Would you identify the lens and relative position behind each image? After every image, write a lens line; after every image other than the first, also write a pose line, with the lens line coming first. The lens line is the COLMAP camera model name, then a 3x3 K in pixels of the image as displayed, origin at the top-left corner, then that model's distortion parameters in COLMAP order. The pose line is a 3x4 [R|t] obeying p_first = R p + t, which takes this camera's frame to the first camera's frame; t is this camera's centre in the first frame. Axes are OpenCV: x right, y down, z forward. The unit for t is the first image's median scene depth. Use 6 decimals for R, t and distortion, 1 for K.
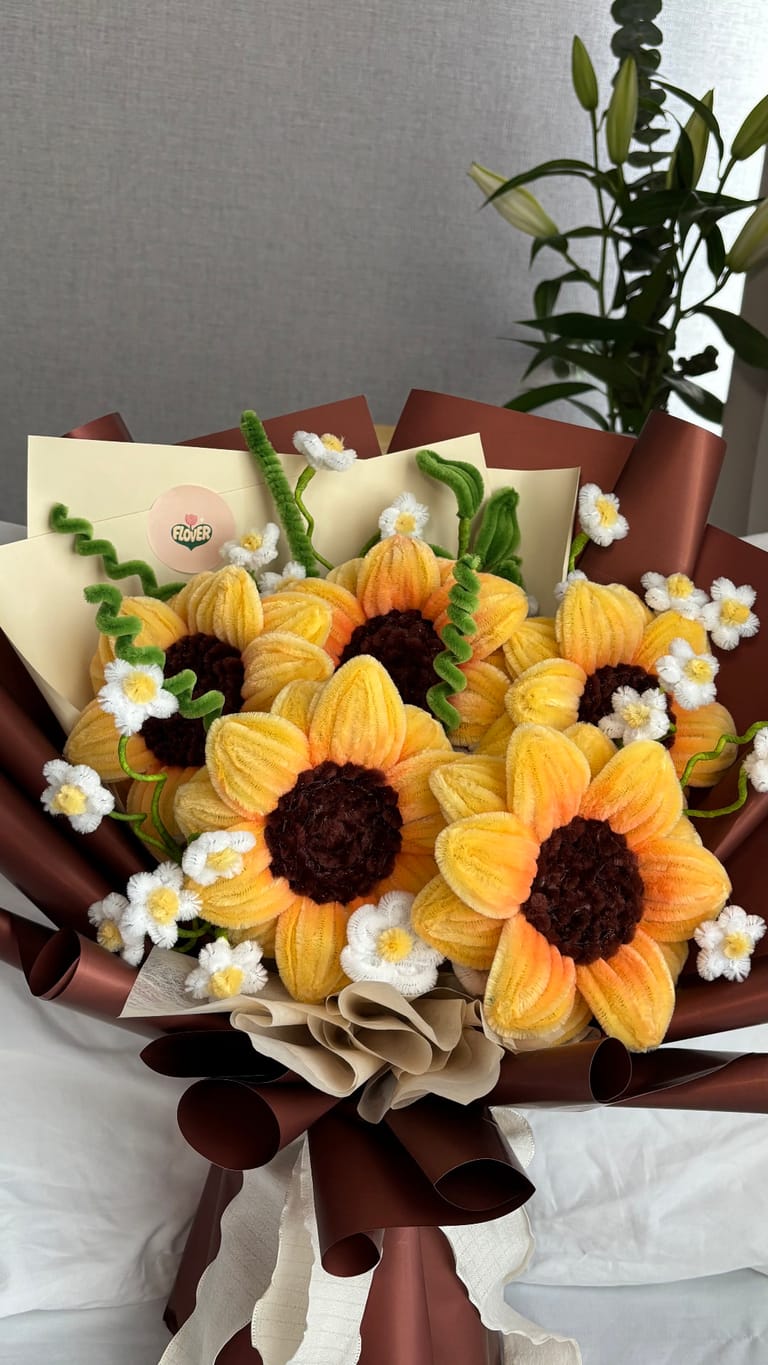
lens RADIAL K [[1219.2, 0, 375.8], [0, 1219.2, 685.3], [0, 0, 1]] dist [-0.009145, 0.046141]
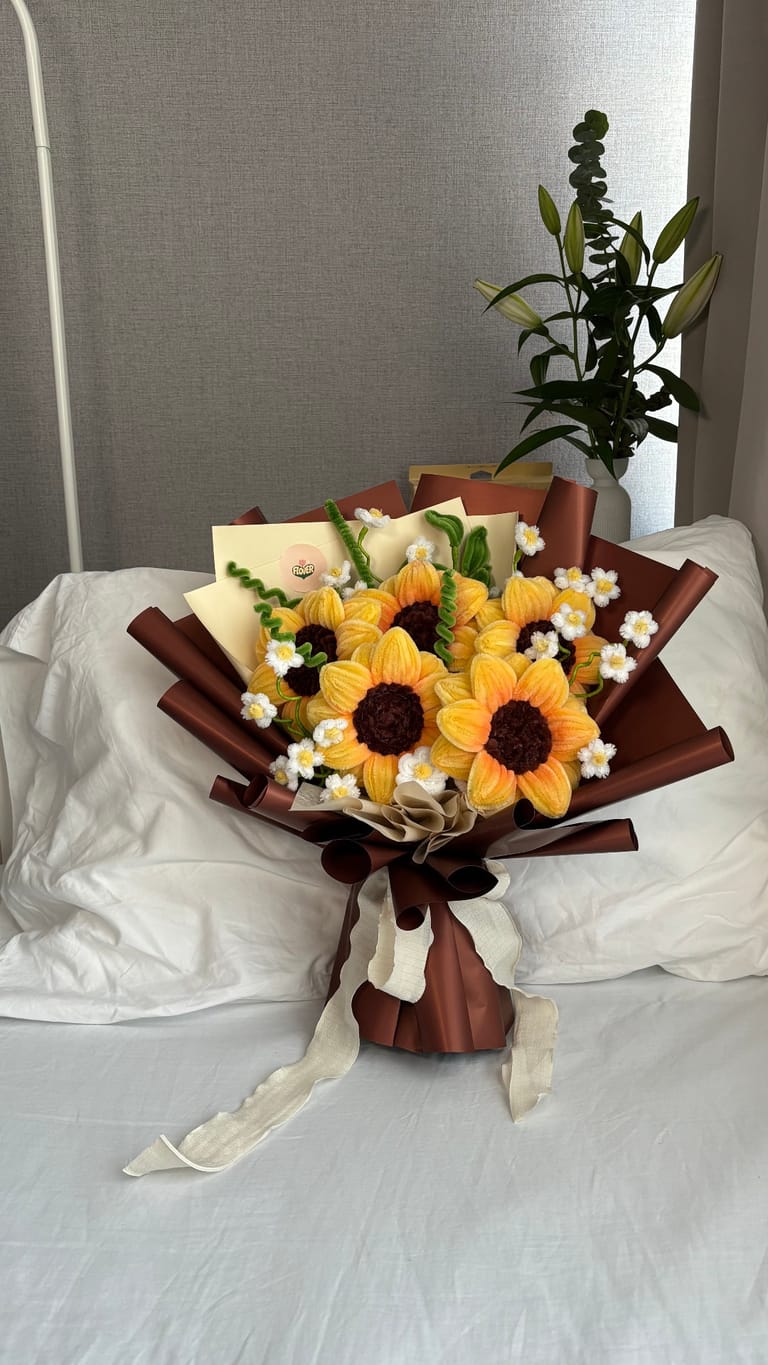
lens RADIAL K [[1224.1, 0, 382.0], [0, 1224.1, 685.8], [0, 0, 1]] dist [0.072102, -0.113951]
pose [[0.991859, -0.085183, -0.094659, 0.144912], [0.085518, 0.996336, -0.000525, 0.067847], [0.094357, -0.007575, 0.995510, -0.948124]]
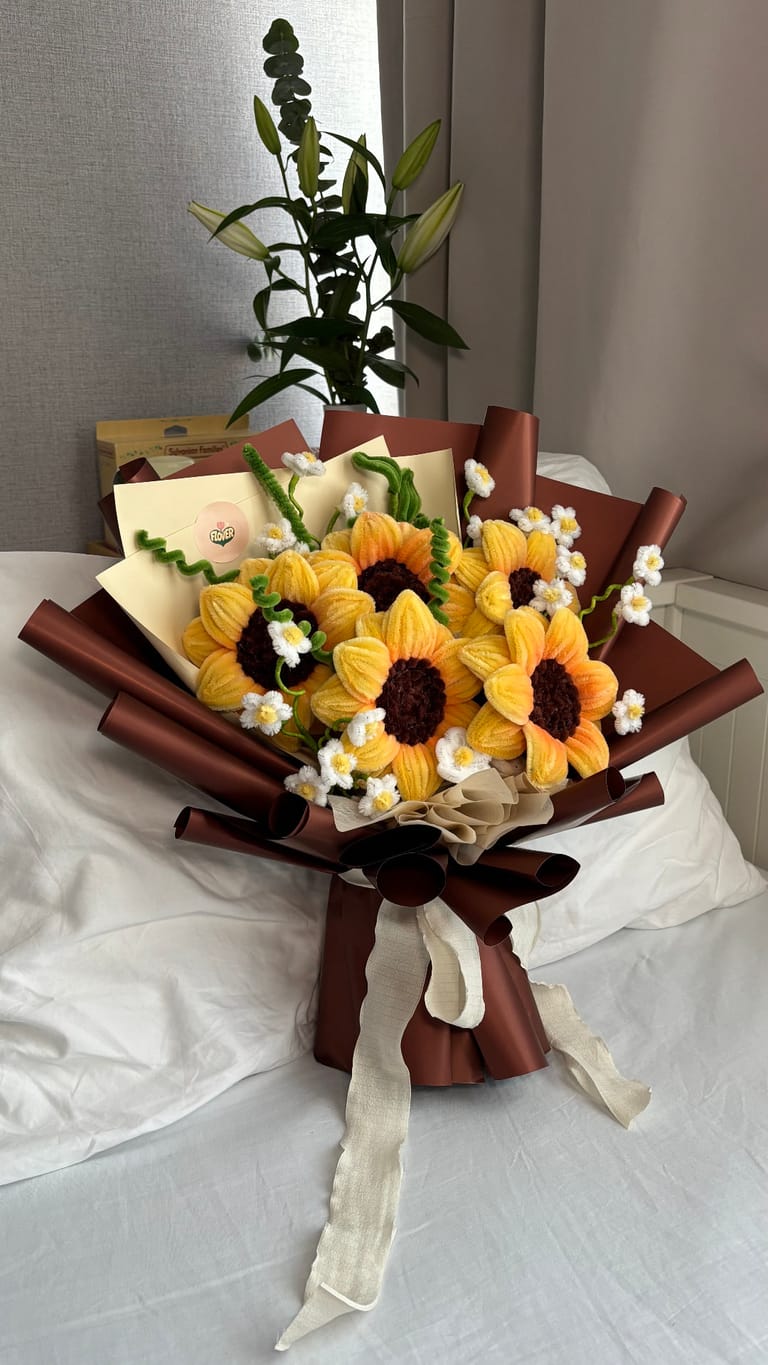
lens RADIAL K [[1224.2, 0, 388.3], [0, 1224.2, 683.8], [0, 0, 1]] dist [-0.003973, 0.069244]
pose [[0.907015, -0.217976, 0.360293, -0.637237], [0.199998, 0.975930, 0.086953, -0.048535], [-0.370574, -0.006810, 0.928778, -0.491705]]
